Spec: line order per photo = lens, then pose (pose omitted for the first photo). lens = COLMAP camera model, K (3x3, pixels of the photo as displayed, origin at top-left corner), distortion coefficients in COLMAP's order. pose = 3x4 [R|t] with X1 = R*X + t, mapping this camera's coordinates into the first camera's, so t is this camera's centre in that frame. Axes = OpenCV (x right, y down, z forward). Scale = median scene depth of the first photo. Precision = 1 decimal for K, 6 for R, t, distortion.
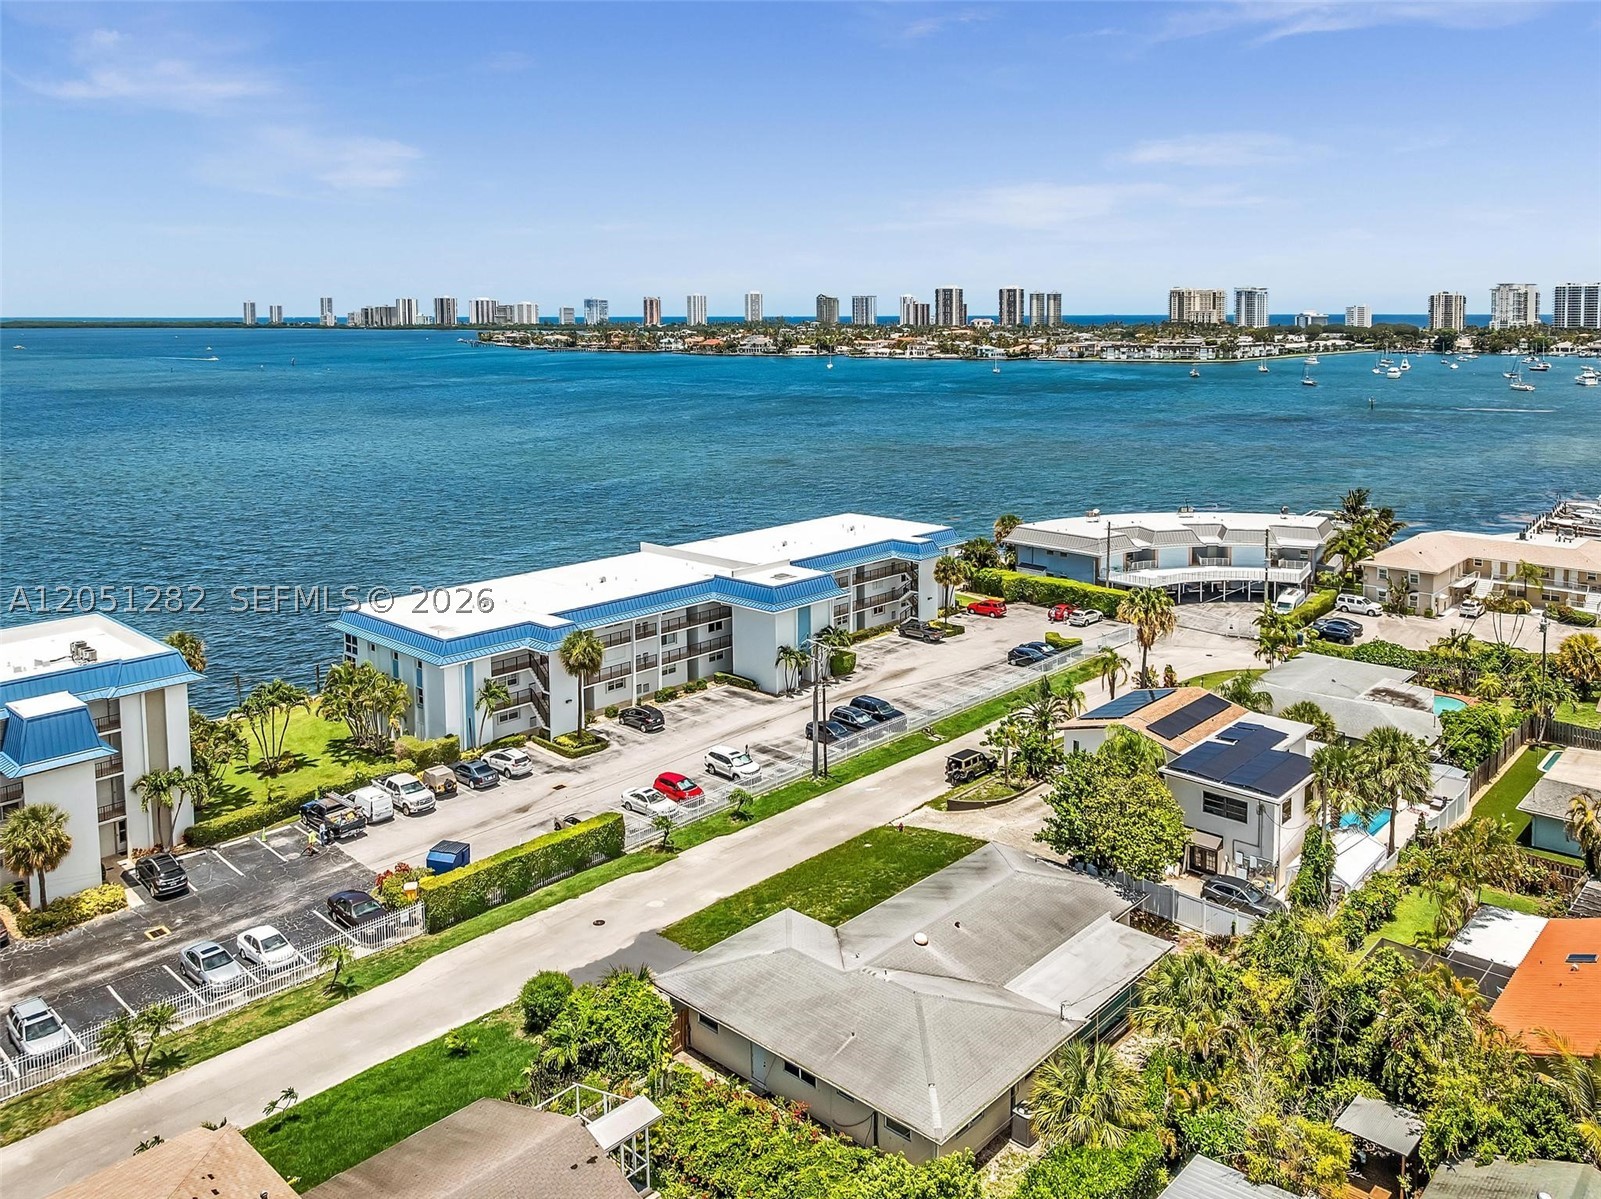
lens RADIAL K [[1209.5, 0, 849.7], [0, 1209.5, 598.8], [0, 0, 1]] dist [-0.019651, 0.000140]
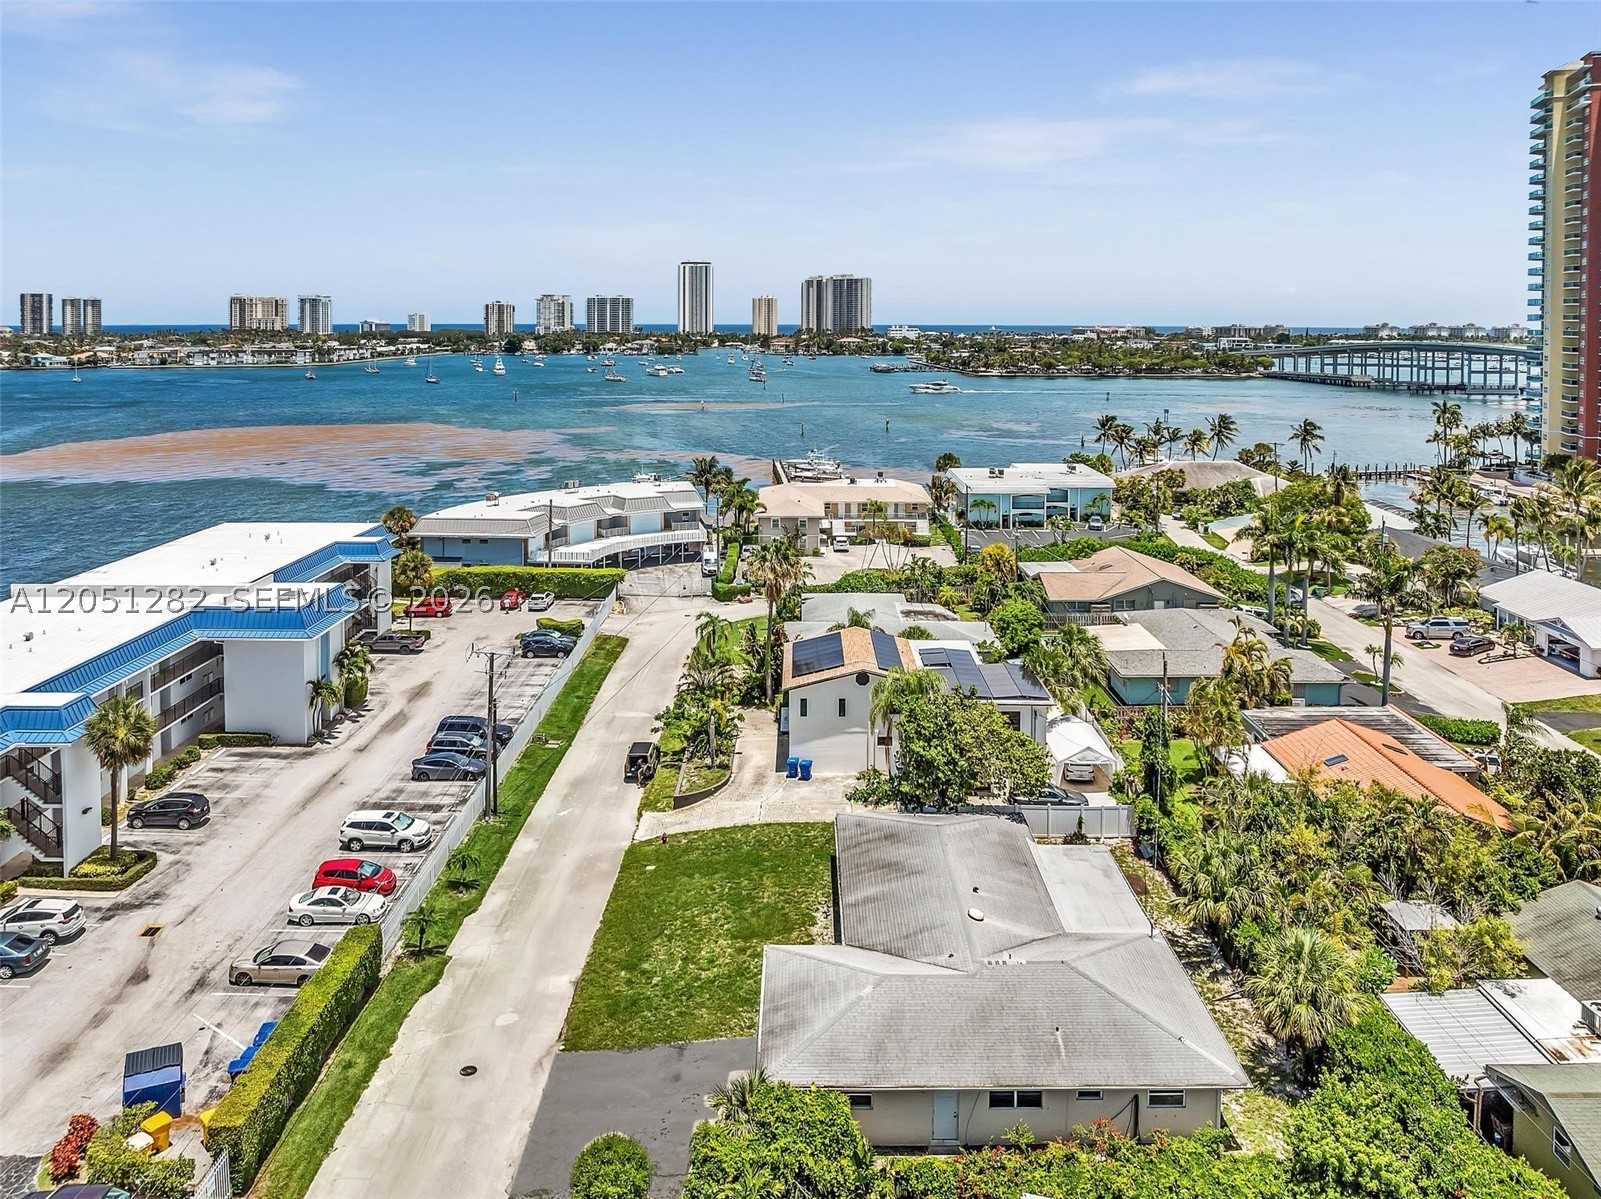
lens RADIAL K [[1156.0, 0, 806.1], [0, 1156.0, 525.4], [0, 0, 1]] dist [-0.036234, 0.004593]
pose [[0.744843, -0.105290, 0.658880, -0.234487], [0.143620, 0.989624, -0.004214, -0.009274], [-0.651600, 0.097767, 0.752236, 0.165242]]
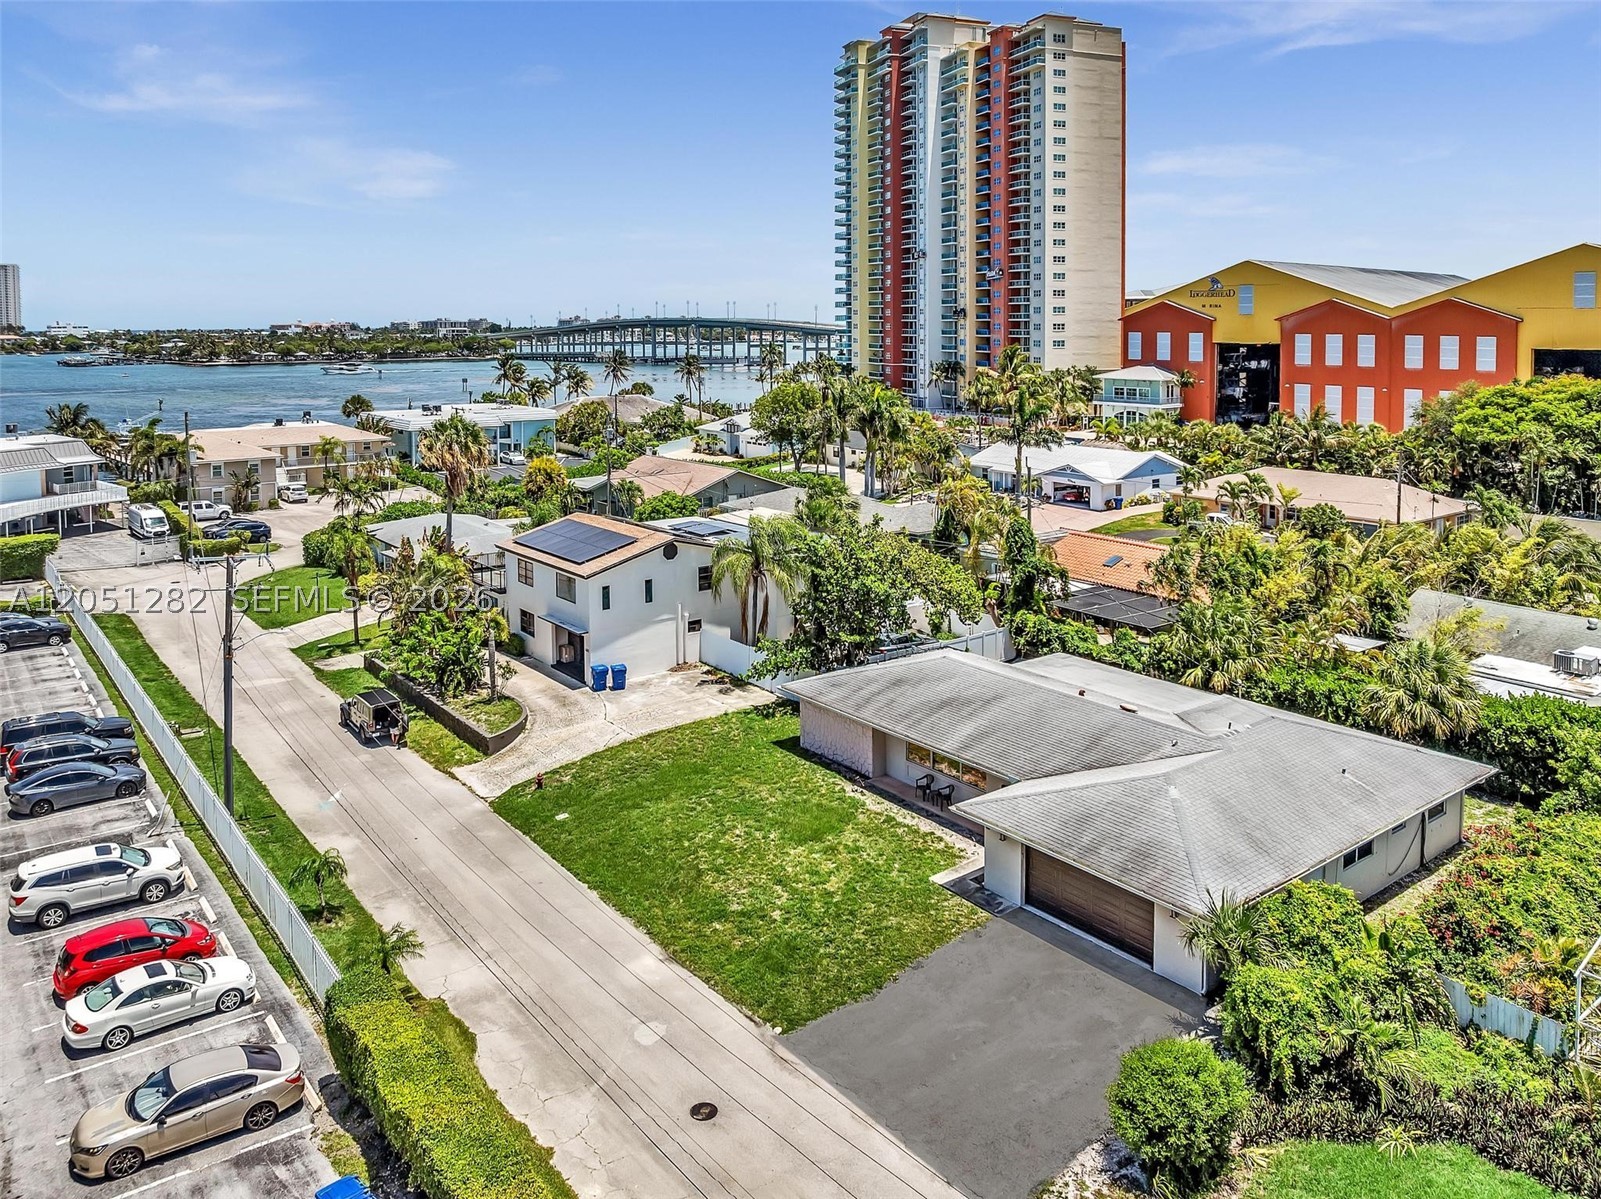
lens RADIAL K [[1164.8, 0, 768.6], [0, 1164.8, 529.6], [0, 0, 1]] dist [-0.002014, -0.074118]
pose [[0.192467, -0.158852, 0.968361, -0.284464], [0.221949, 0.968286, 0.114726, 0.012635], [-0.955874, 0.192845, 0.221620, 0.422064]]
